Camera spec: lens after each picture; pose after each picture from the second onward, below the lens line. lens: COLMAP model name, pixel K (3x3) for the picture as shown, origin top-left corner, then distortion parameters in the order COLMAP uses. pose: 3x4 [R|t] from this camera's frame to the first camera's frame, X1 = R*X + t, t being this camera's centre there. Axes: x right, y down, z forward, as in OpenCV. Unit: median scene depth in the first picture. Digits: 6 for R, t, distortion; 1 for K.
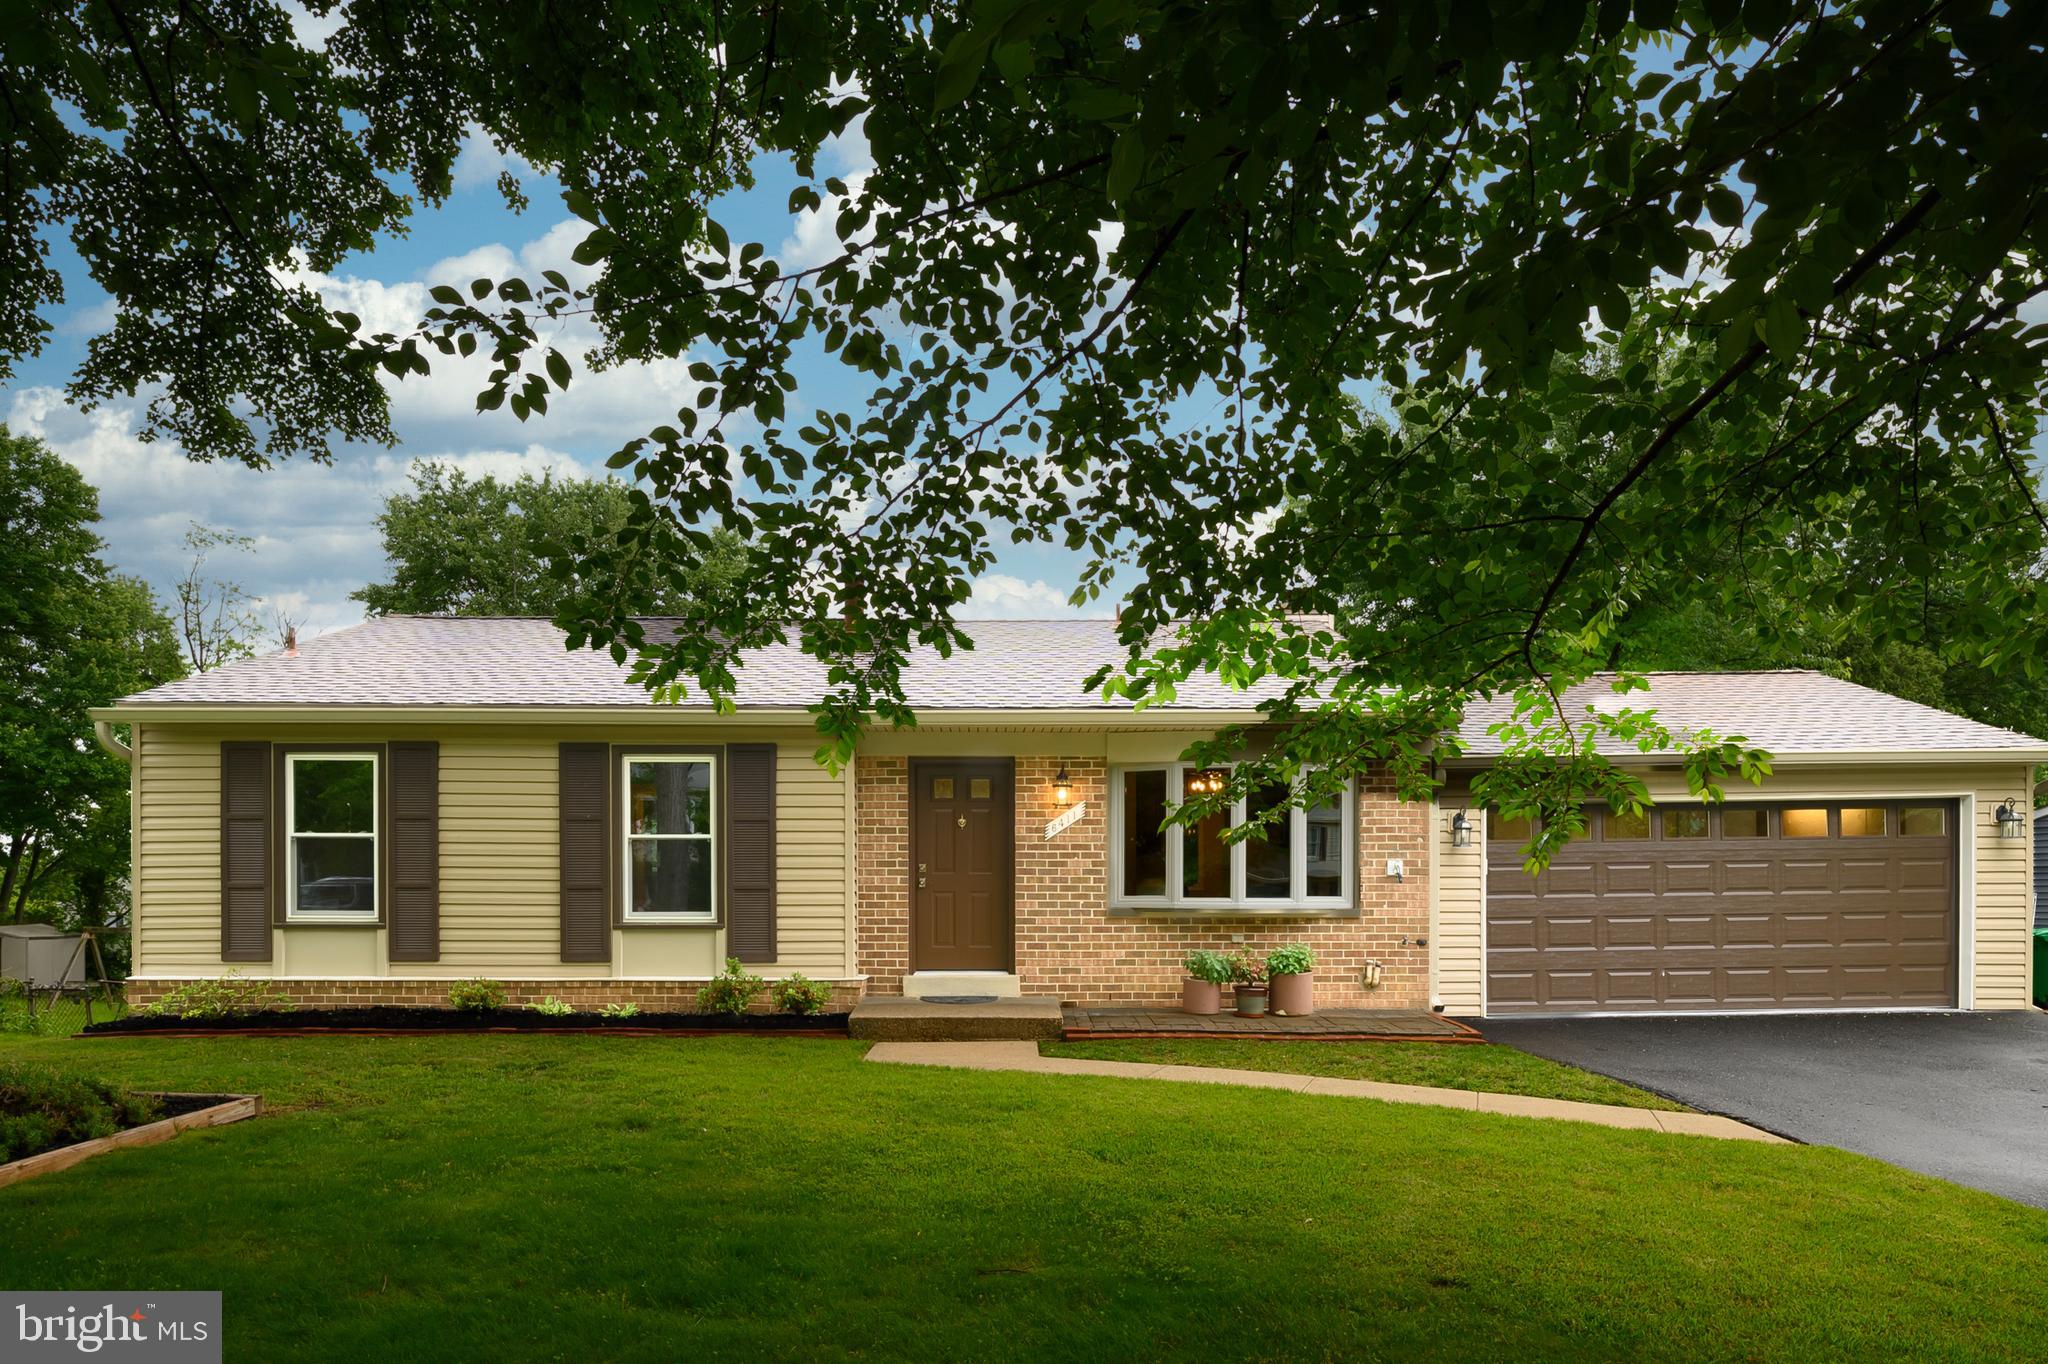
lens RADIAL K [[1287.8, 0, 1024.0], [0, 1287.8, 682.0], [0, 0, 1]] dist [-0.003104, -0.000250]
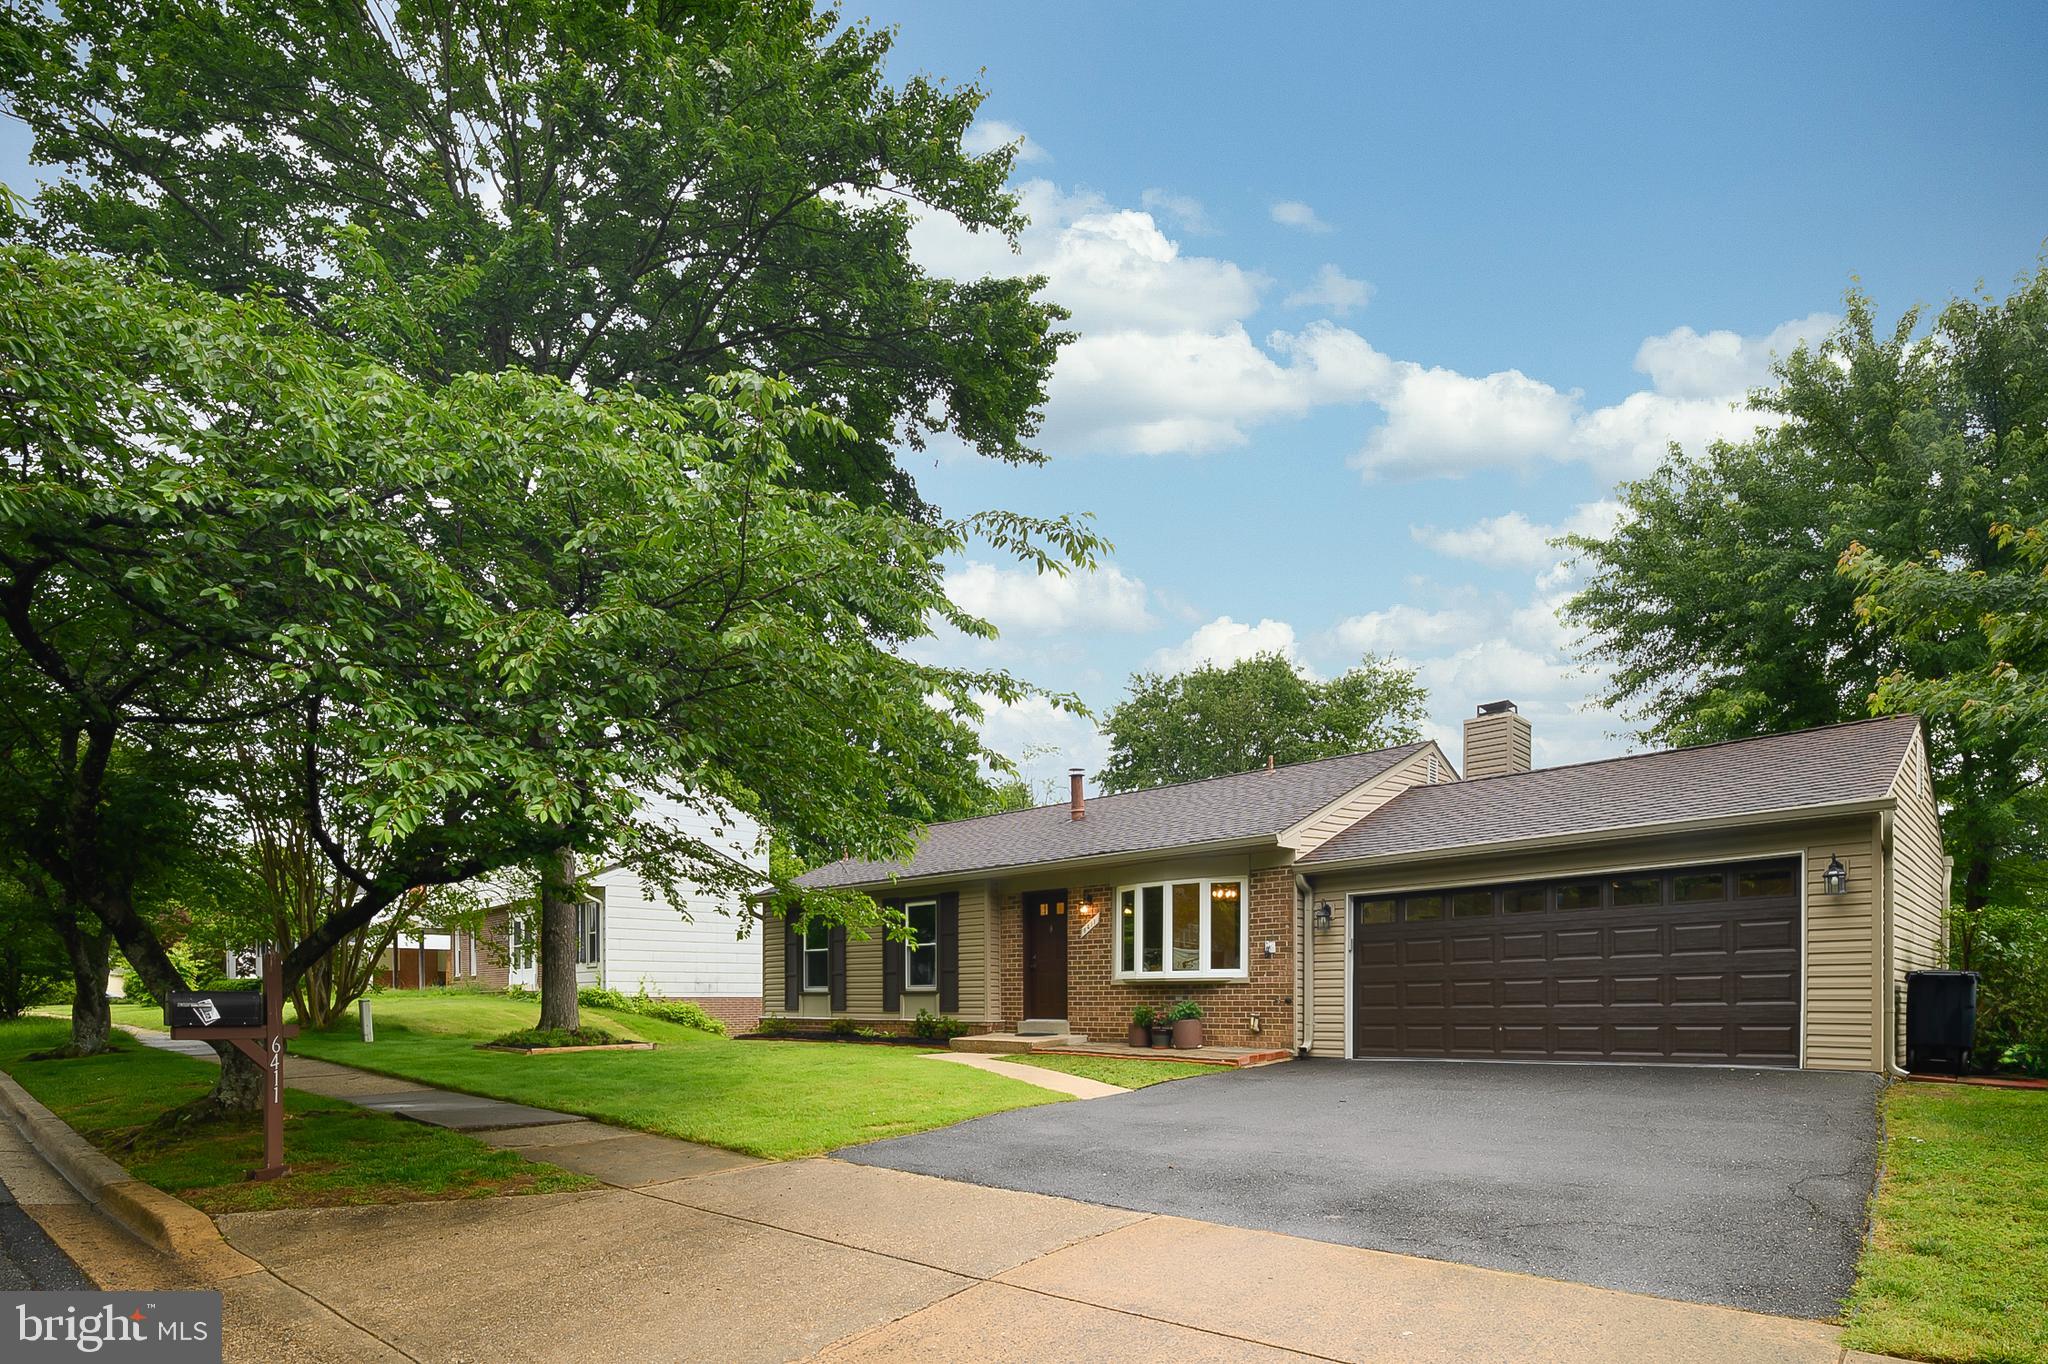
lens RADIAL K [[1139.6, 0, 1007.1], [0, 1139.6, 636.7], [0, 0, 1]] dist [-0.003525, -0.001556]
pose [[0.675760, -0.225255, -0.701861, 1.086628], [0.143043, 0.974137, -0.174916, -0.013009], [0.723109, 0.017805, 0.690504, -0.095226]]
